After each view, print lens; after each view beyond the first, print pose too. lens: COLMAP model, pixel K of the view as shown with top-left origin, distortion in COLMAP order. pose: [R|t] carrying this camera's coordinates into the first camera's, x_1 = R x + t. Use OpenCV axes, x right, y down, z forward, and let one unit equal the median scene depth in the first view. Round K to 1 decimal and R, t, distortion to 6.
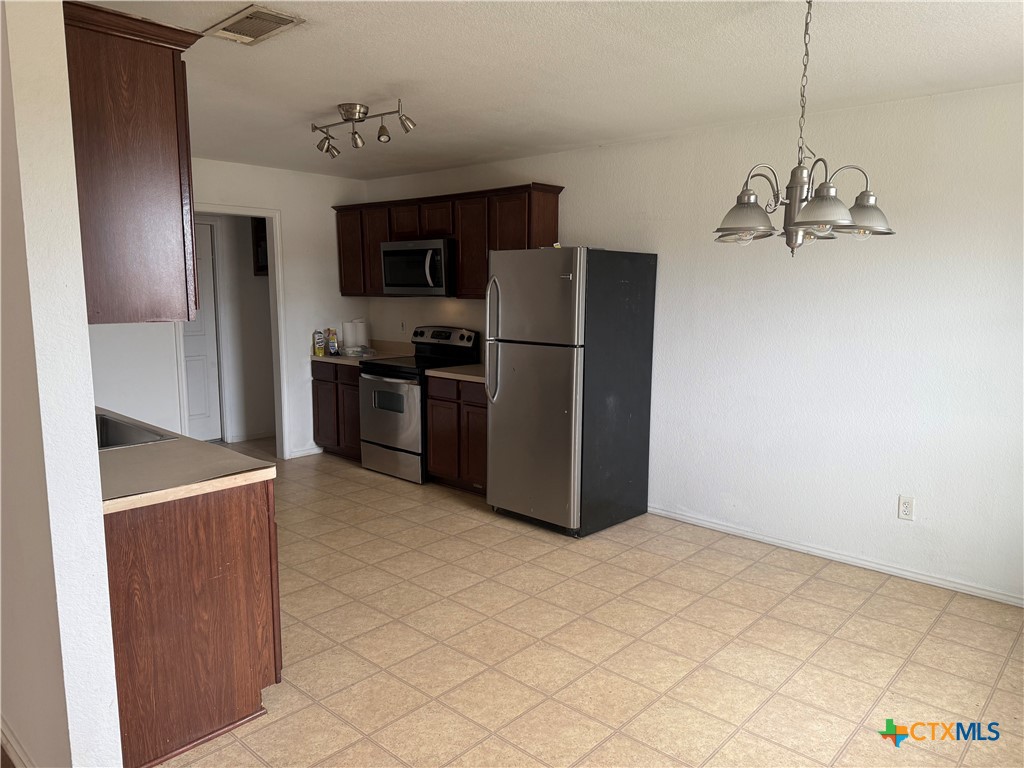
lens RADIAL K [[711.3, 0, 512.6], [0, 711.3, 388.2], [0, 0, 1]] dist [0.127254, -0.213575]
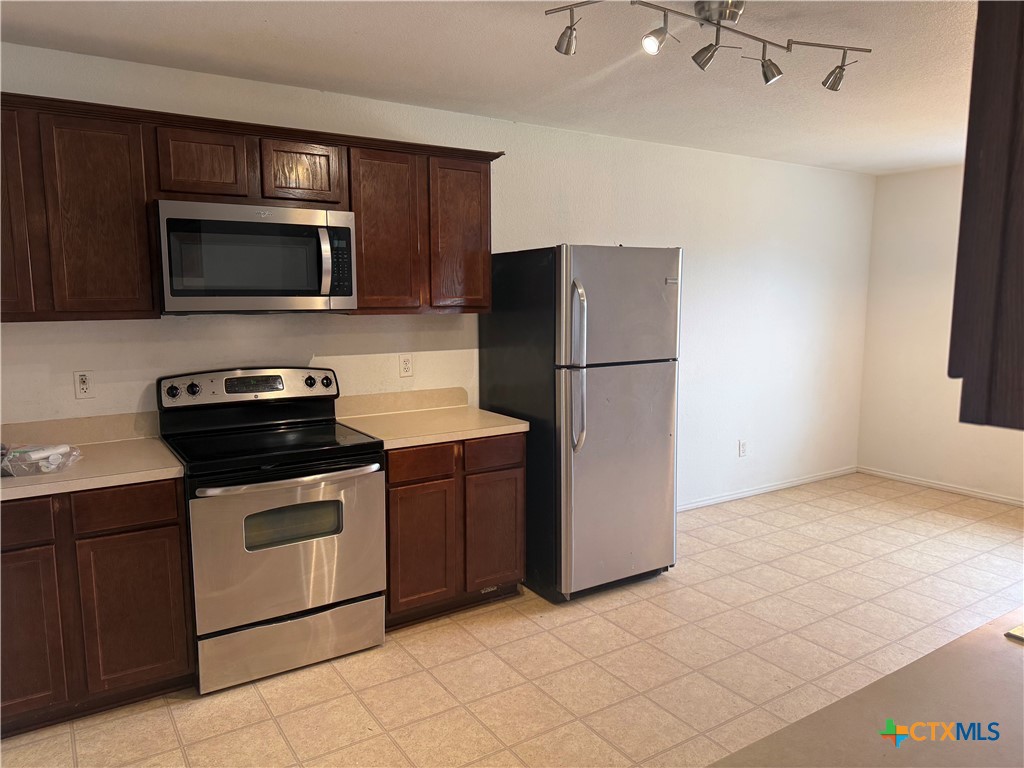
lens RADIAL K [[711.3, 0, 512.6], [0, 711.3, 388.2], [0, 0, 1]] dist [0.127254, -0.213575]
pose [[0.243573, -0.133744, 0.960617, -0.629458], [0.140133, 0.984907, 0.101594, -0.108927], [-0.959706, 0.109869, 0.258639, 0.736650]]
